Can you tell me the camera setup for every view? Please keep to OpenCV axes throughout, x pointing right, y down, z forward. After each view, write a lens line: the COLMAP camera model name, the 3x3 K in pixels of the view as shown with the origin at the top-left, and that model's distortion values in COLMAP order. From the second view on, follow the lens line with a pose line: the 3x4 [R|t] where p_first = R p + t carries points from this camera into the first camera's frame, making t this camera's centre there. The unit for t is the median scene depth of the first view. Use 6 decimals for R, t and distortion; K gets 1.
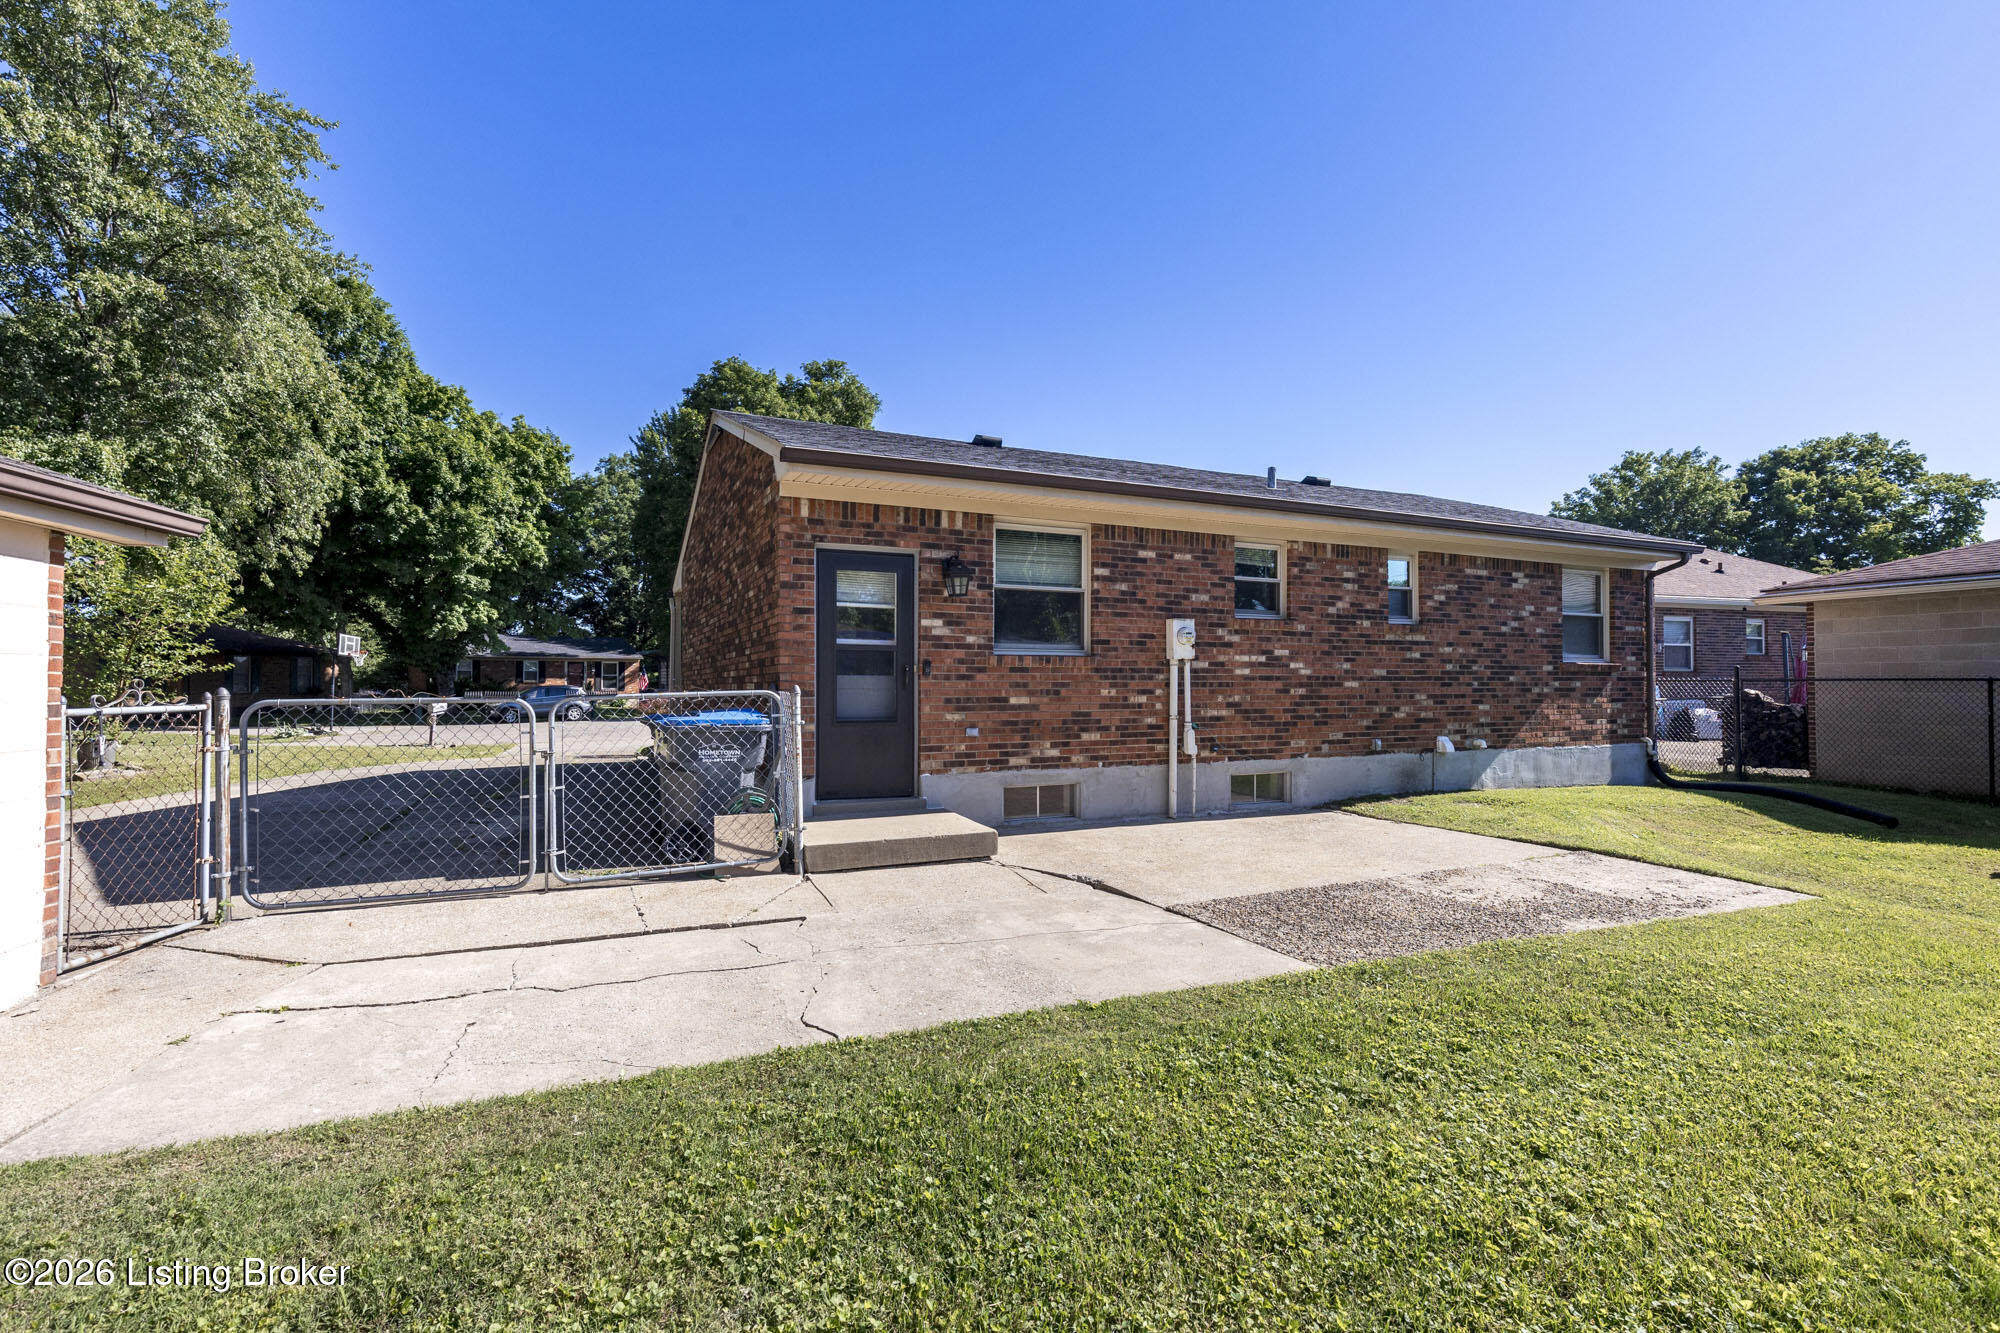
lens RADIAL K [[905.2, 0, 966.0], [0, 905.2, 679.8], [0, 0, 1]] dist [0.007269, -0.002334]
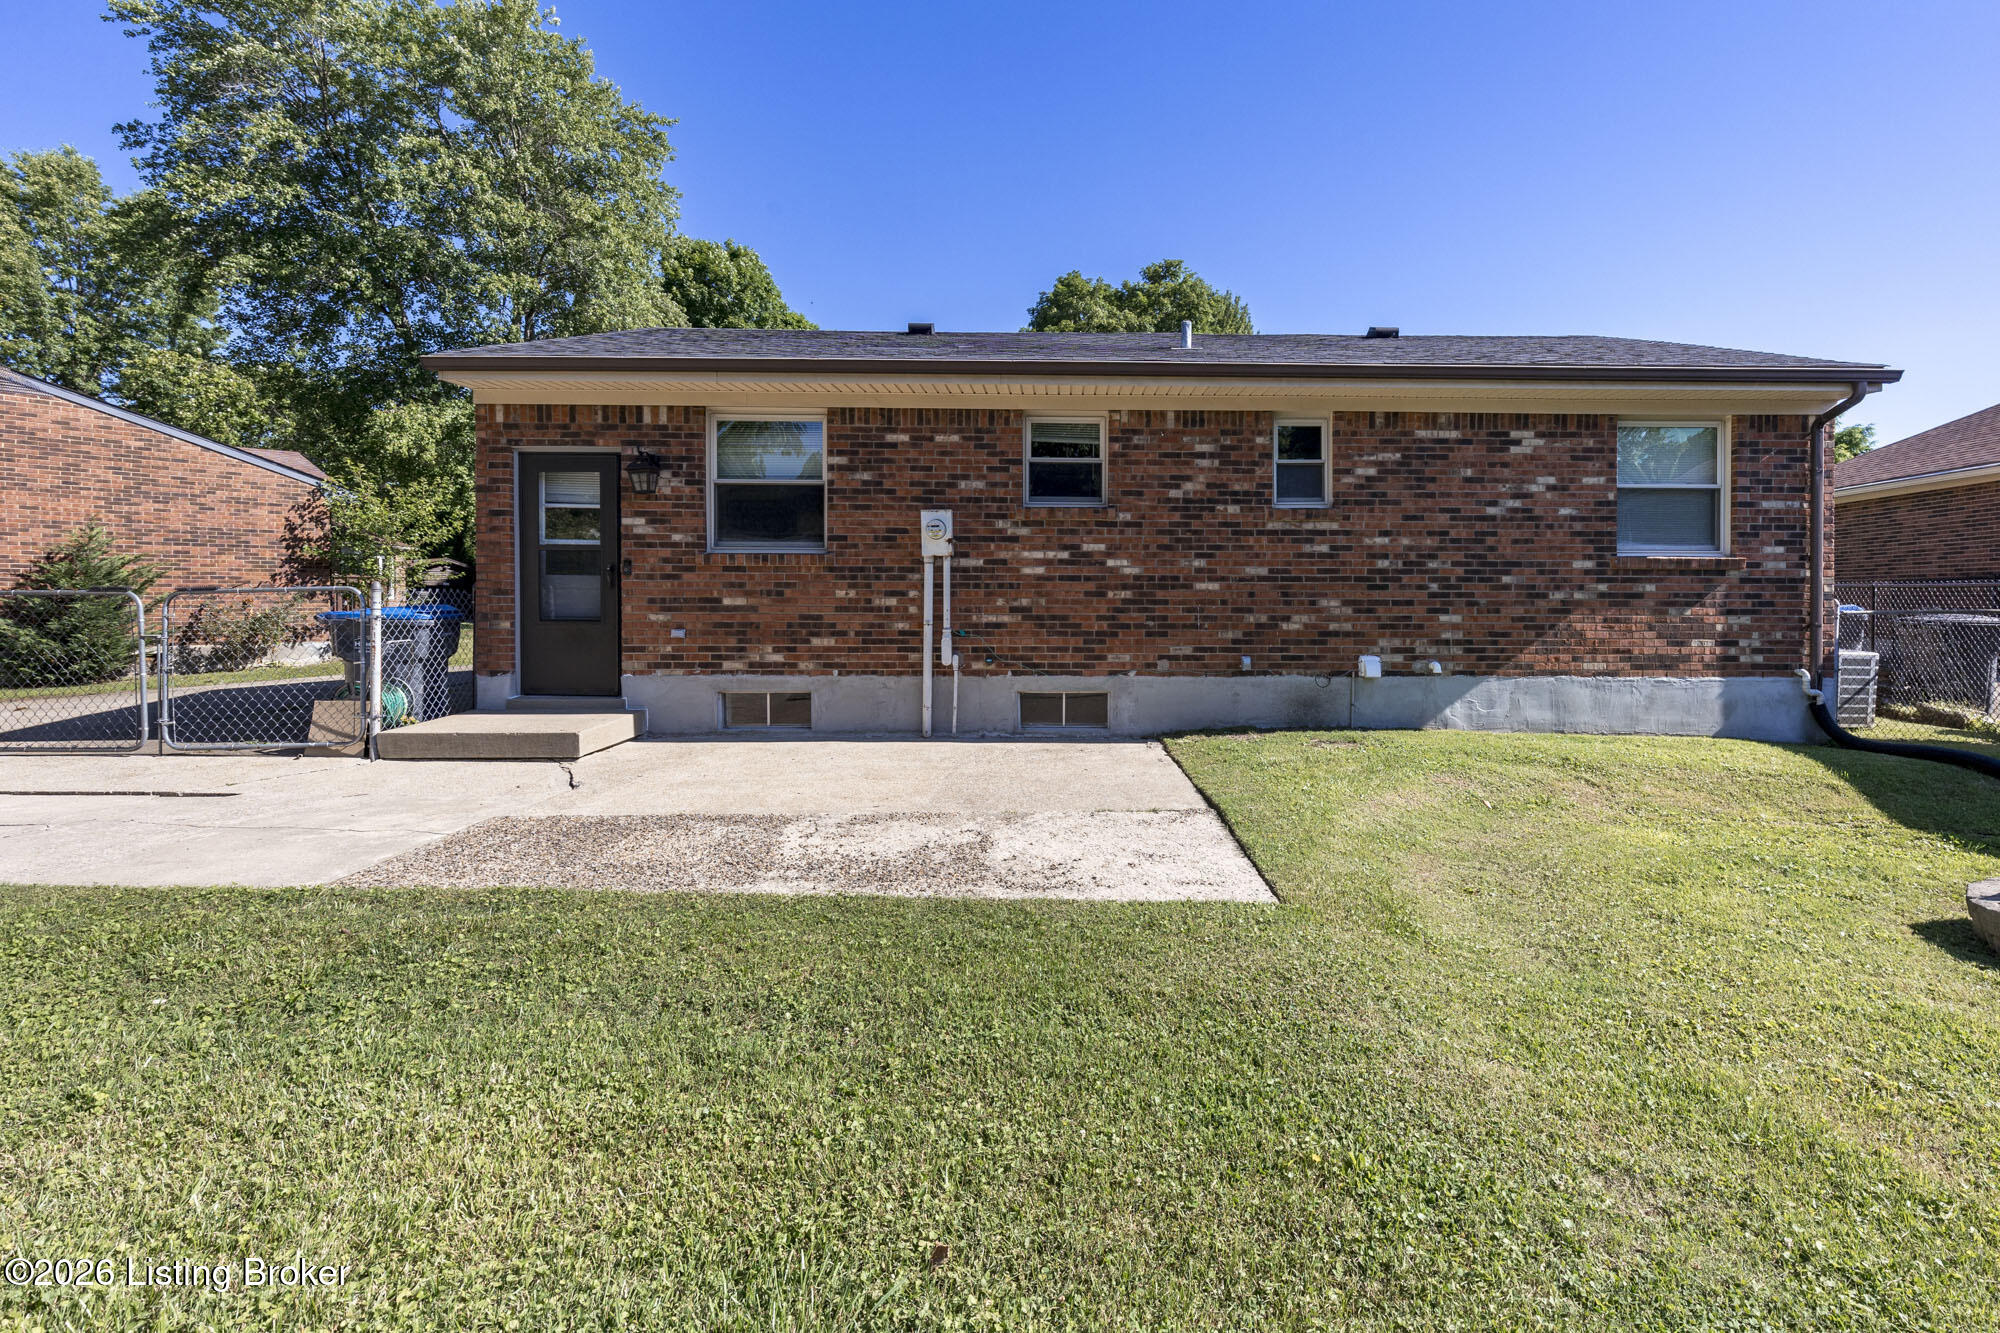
lens RADIAL K [[905.2, 0, 979.2], [0, 905.2, 617.5], [0, 0, 1]] dist [0.007269, -0.002334]
pose [[0.918254, 0.013588, -0.395758, 0.592047], [-0.002085, 0.999563, 0.029481, 0.009887], [0.395986, -0.026246, 0.917881, 0.203076]]
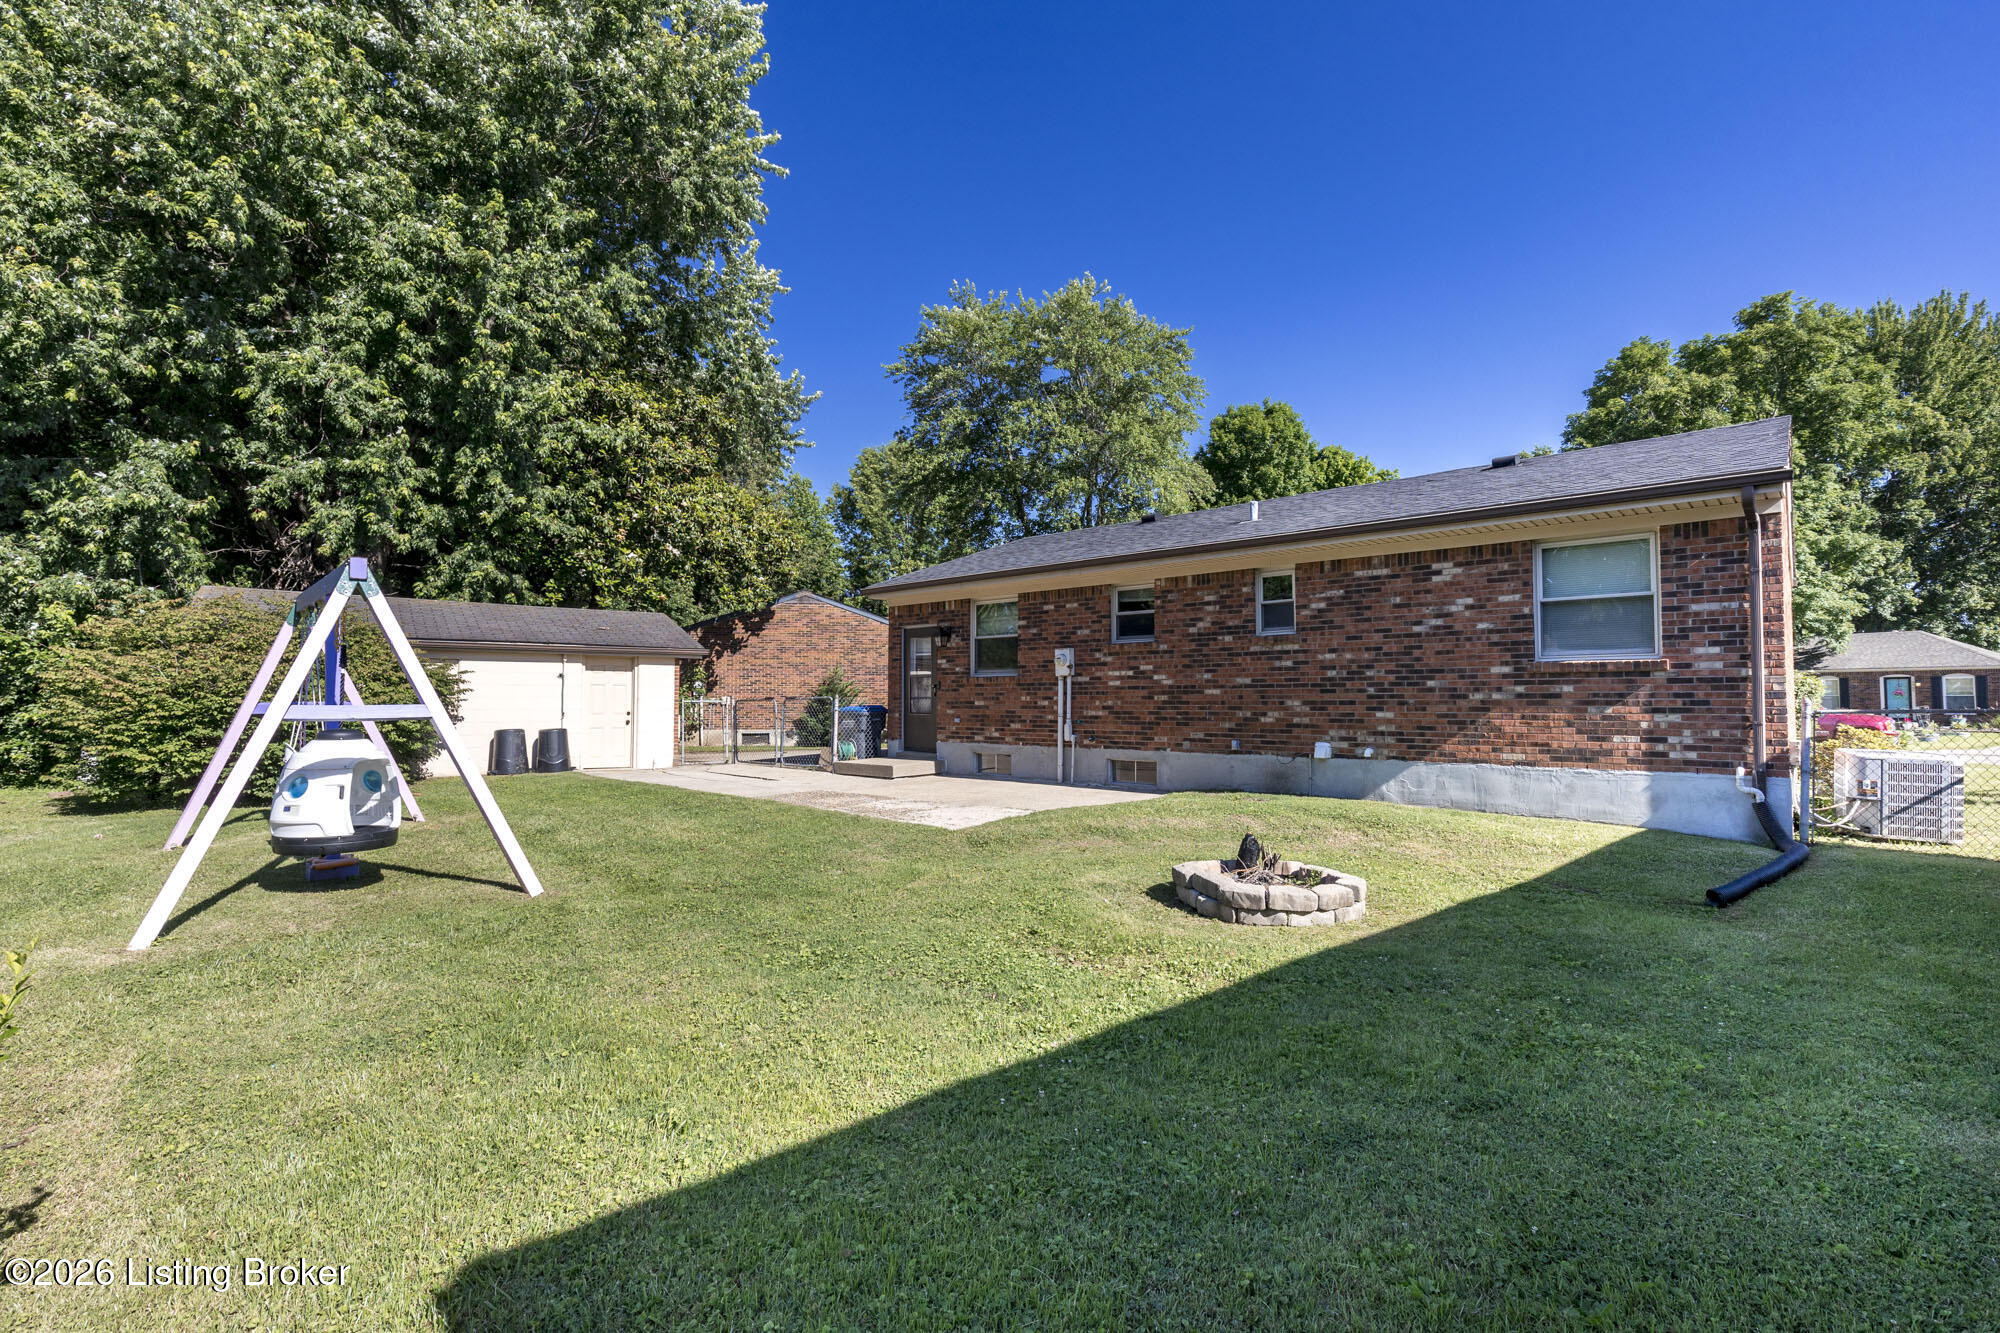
lens RADIAL K [[905.2, 0, 991.5], [0, 905.2, 715.4], [0, 0, 1]] dist [0.007269, -0.002334]
pose [[0.393738, 0.012782, -0.919134, 1.473839], [0.002194, 0.999887, 0.014845, 0.018422], [0.919220, -0.007861, 0.393665, 0.296928]]
